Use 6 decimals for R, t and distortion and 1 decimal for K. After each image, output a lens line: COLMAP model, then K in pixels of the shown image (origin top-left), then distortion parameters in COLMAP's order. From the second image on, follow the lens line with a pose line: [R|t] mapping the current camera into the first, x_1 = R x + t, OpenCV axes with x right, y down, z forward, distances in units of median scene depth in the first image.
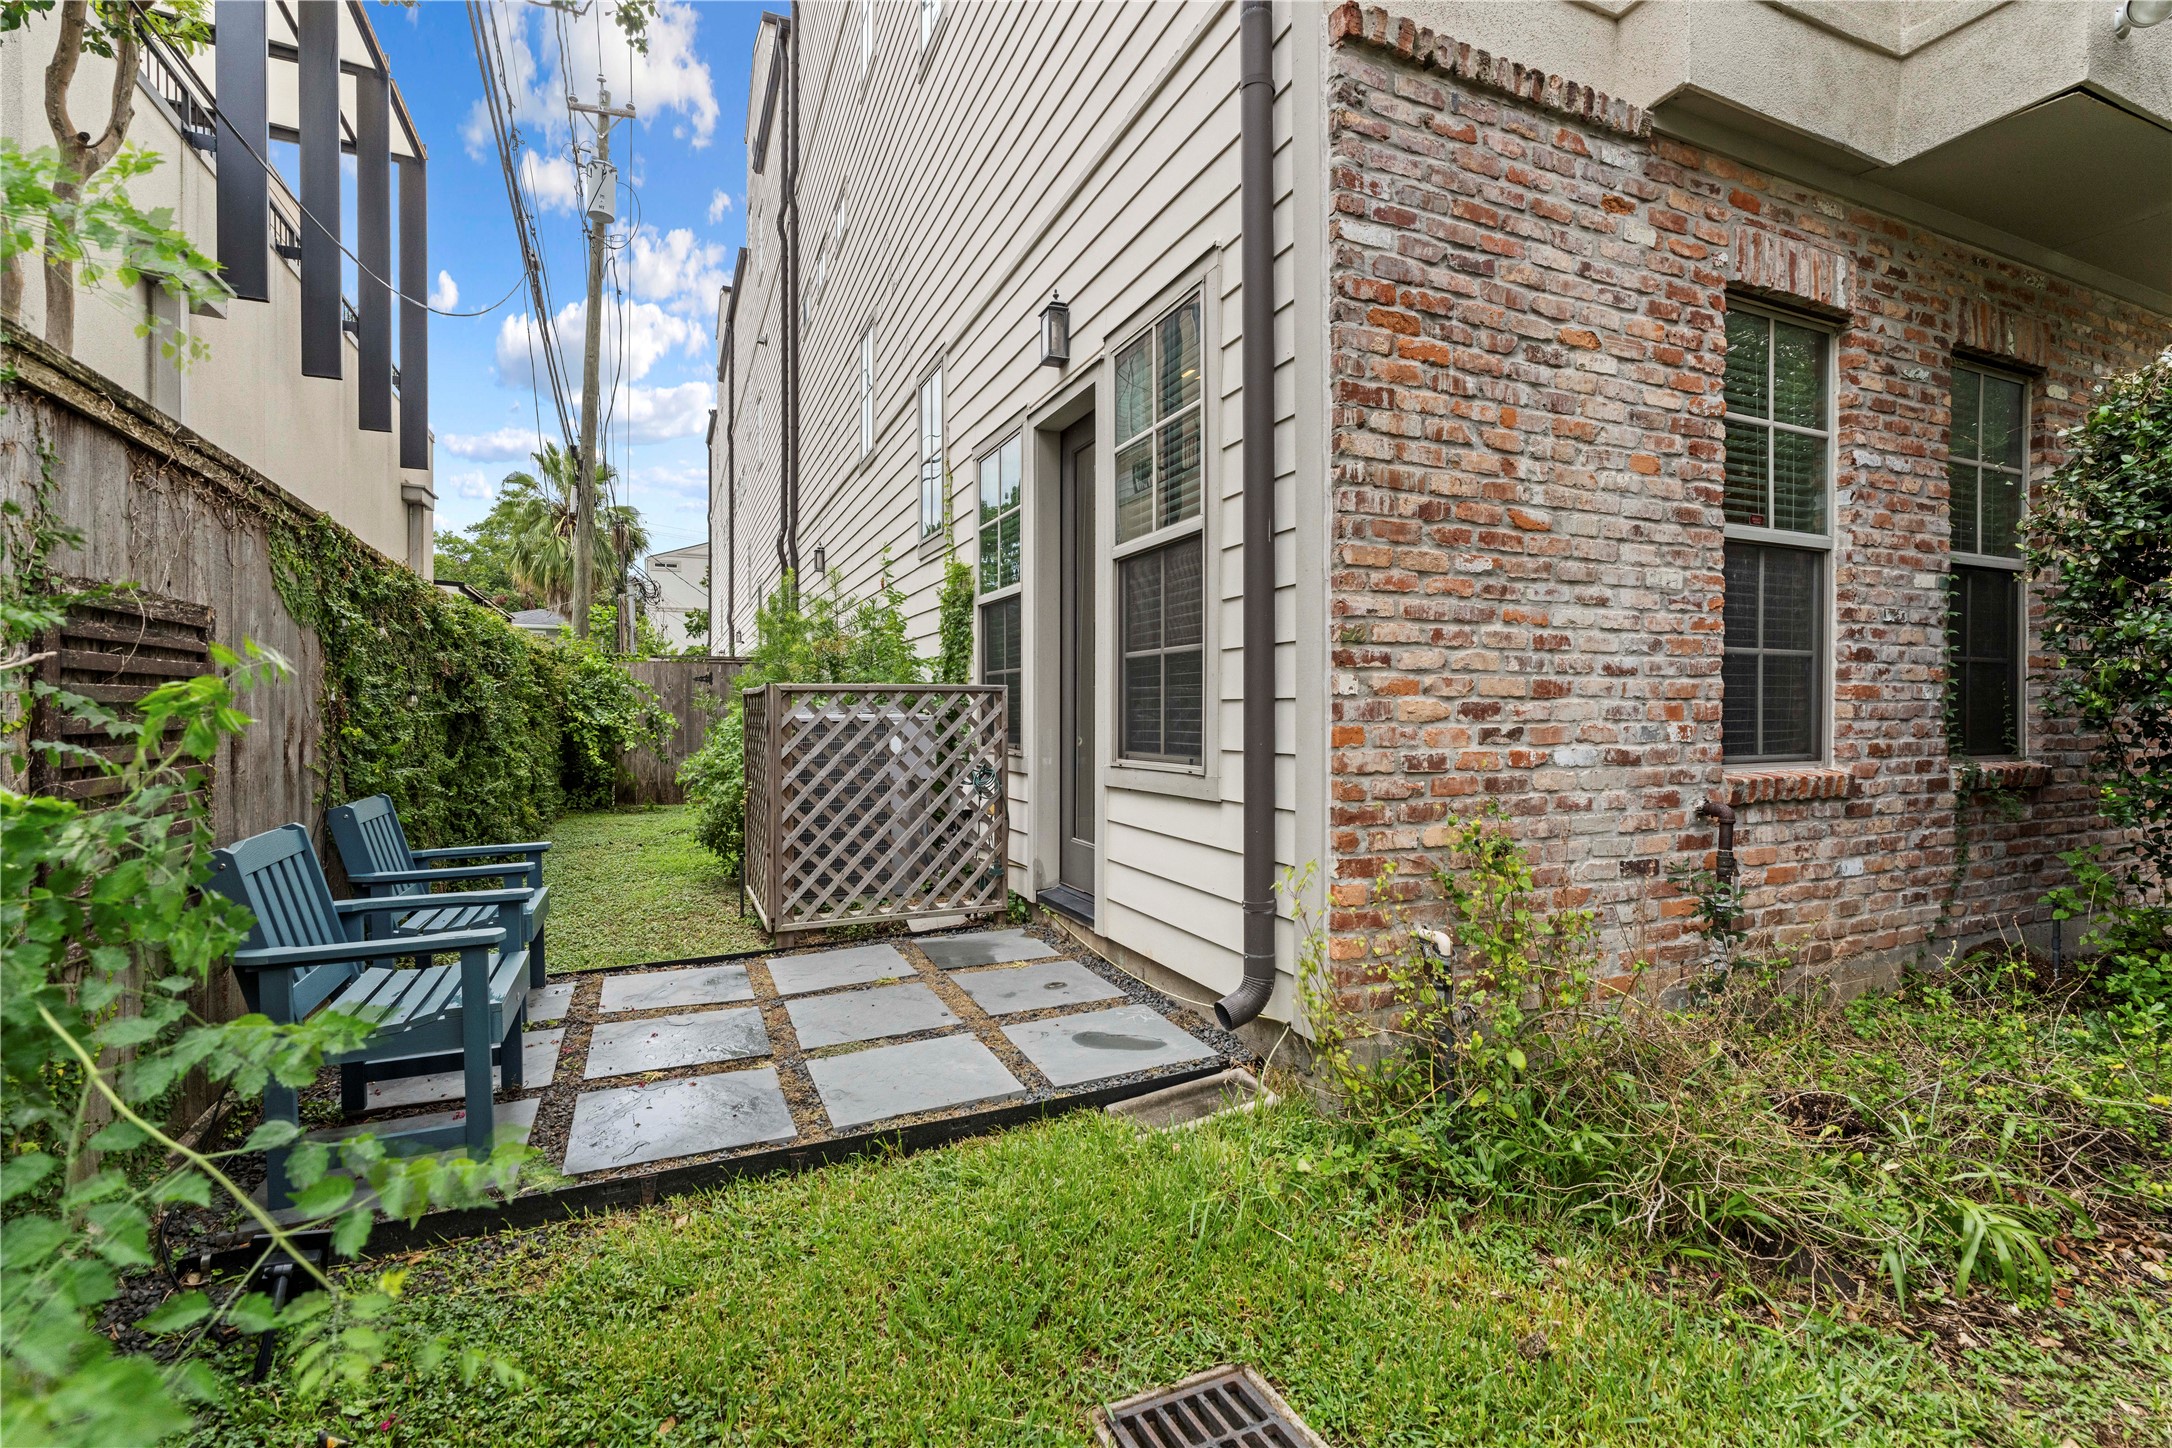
lens RADIAL K [[993.0, 0, 1098.4], [0, 993.0, 722.3], [0, 0, 1]] dist [-0.009715, 0.004671]
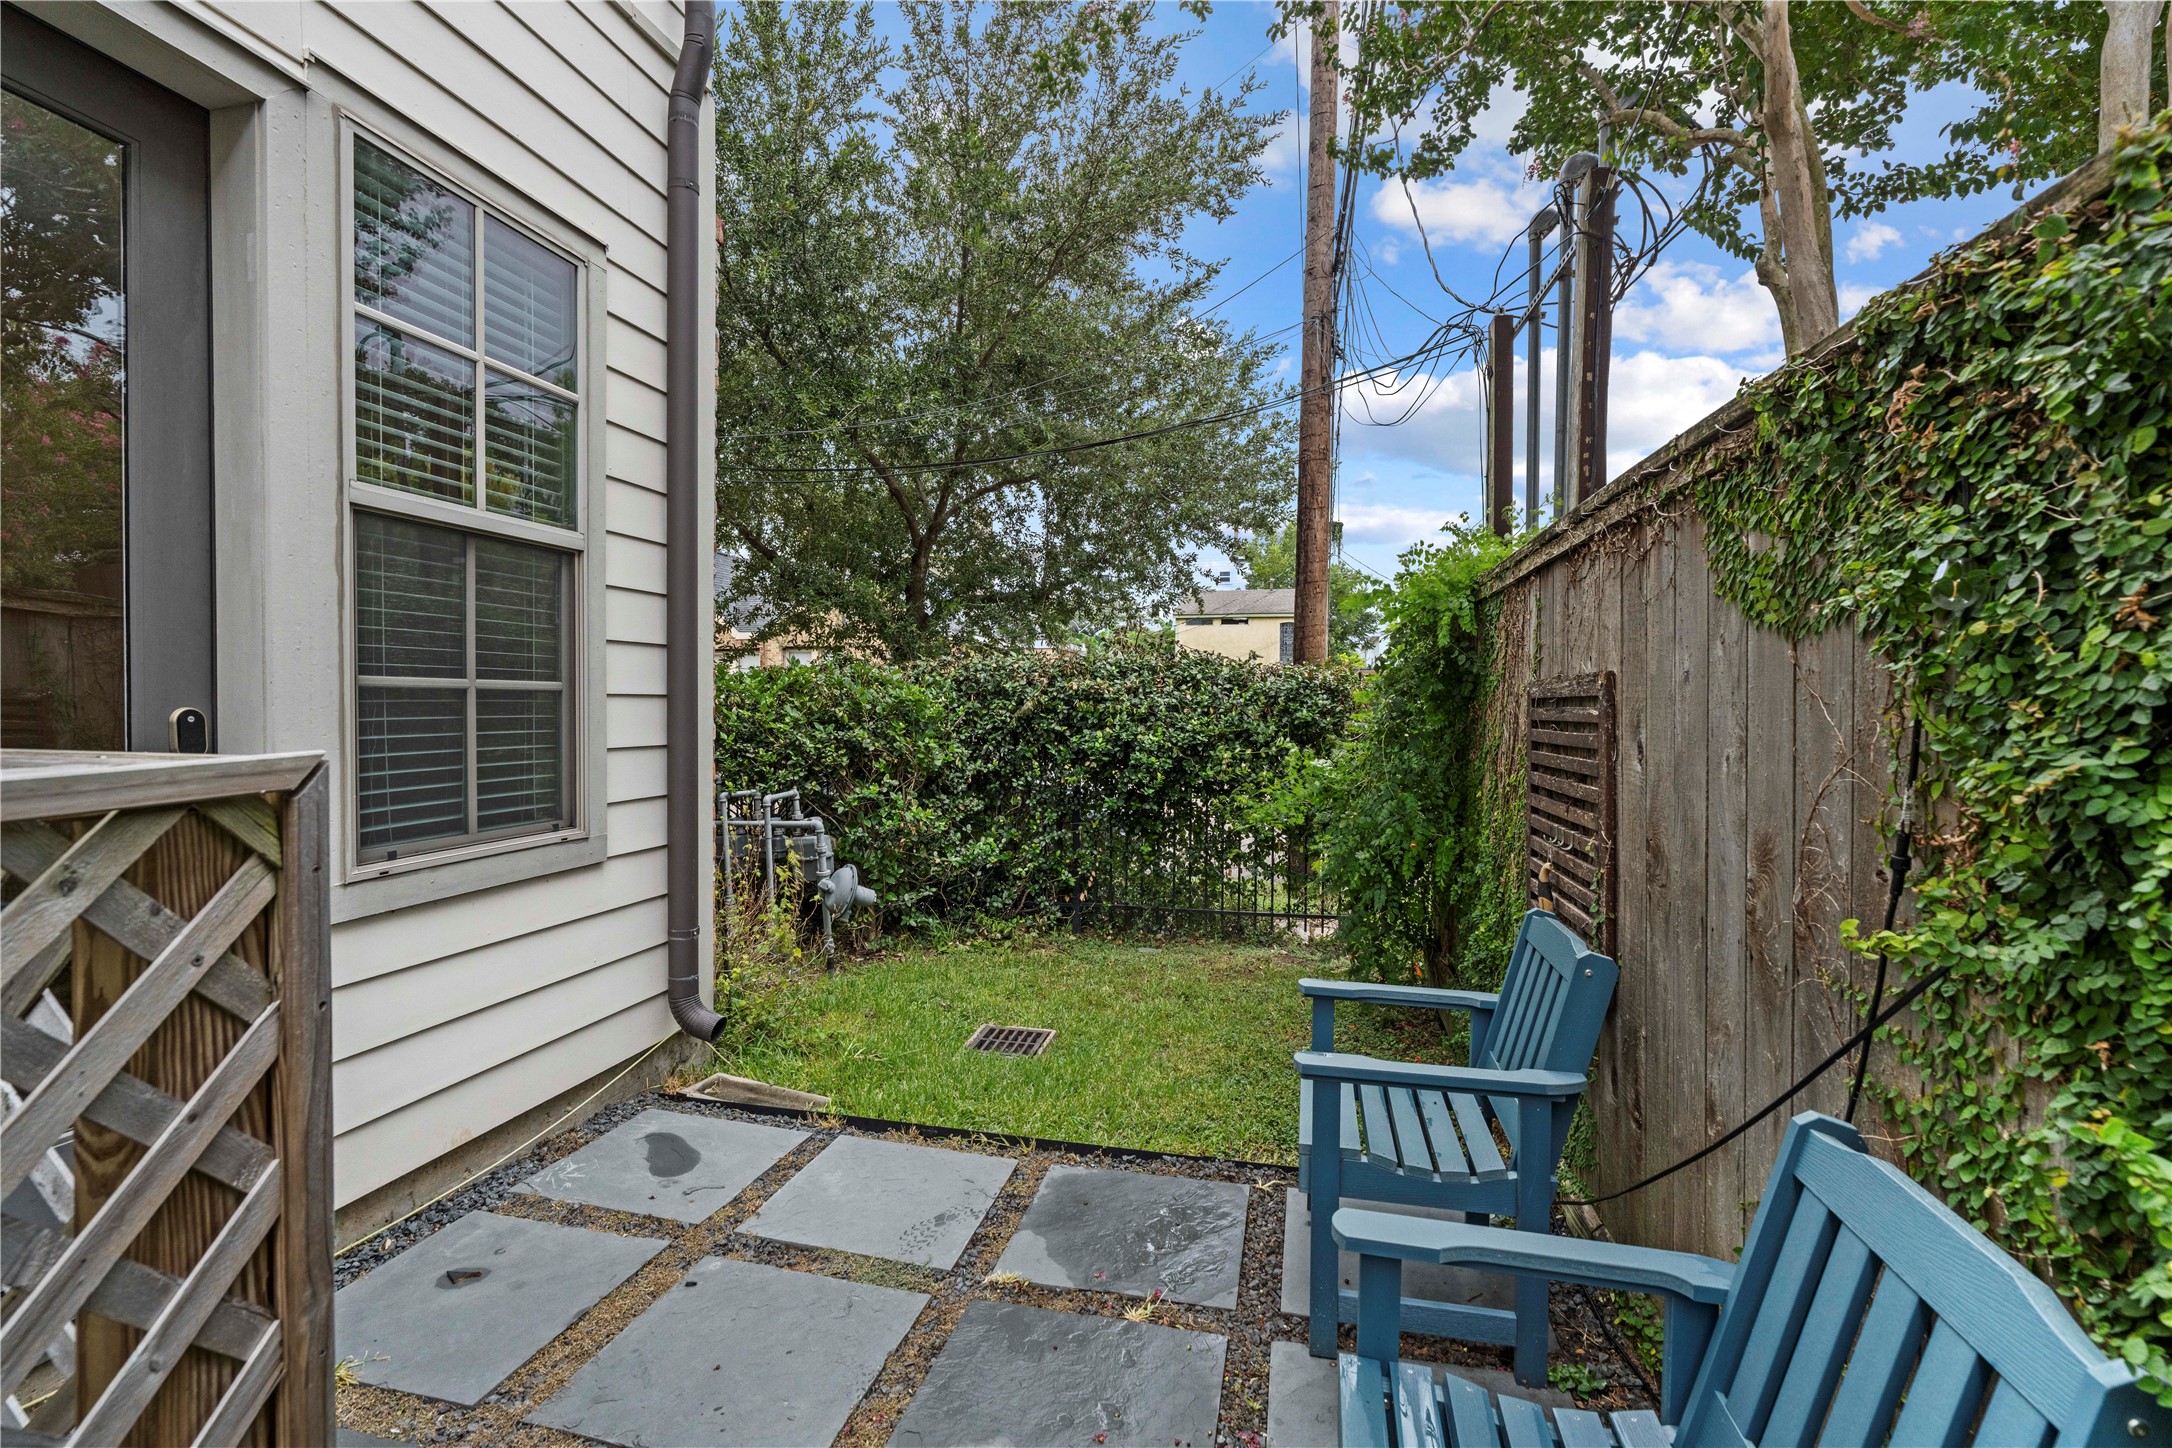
lens RADIAL K [[993.0, 0, 1085.1], [0, 993.0, 716.7], [0, 0, 1]] dist [-0.009715, 0.004671]
pose [[-0.803152, -0.010373, 0.595683, -0.675378], [0.001410, 0.999813, 0.019311, -0.060662], [-0.595772, 0.016349, -0.802987, 1.280394]]
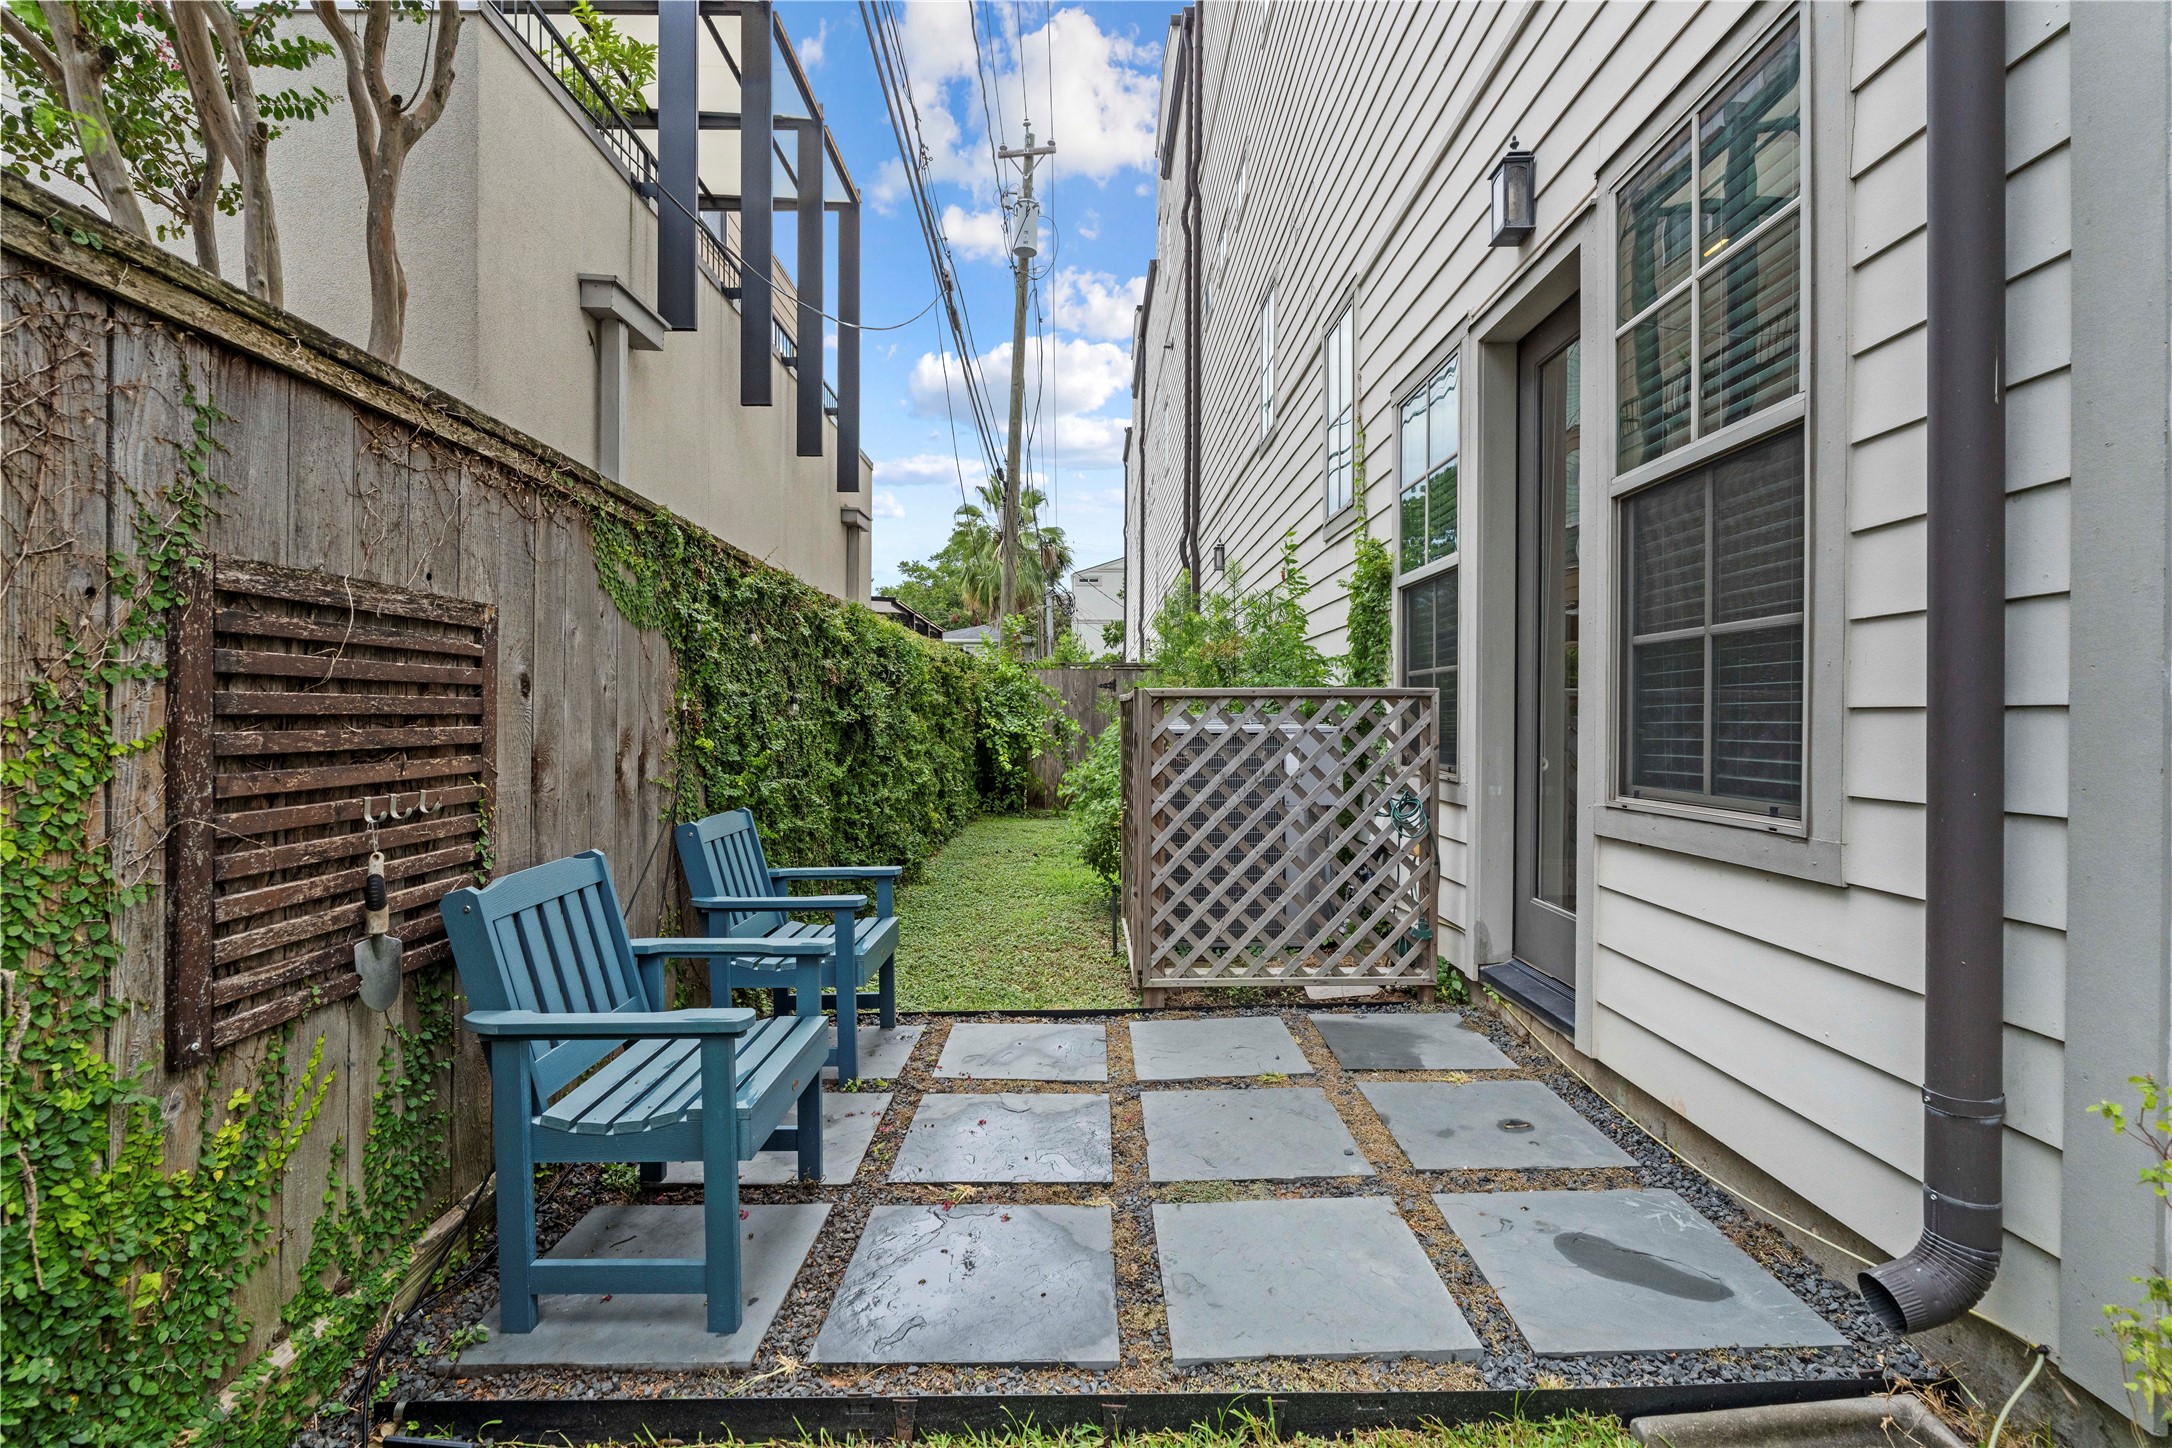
lens RADIAL K [[993.0, 0, 1078.0], [0, 993.0, 723.3], [0, 0, 1]] dist [-0.009715, 0.004671]
pose [[0.910529, 0.005433, -0.413411, -0.038960], [-0.007530, 0.999966, -0.003444, -0.007660], [0.413378, 0.006248, 0.910538, 0.263227]]
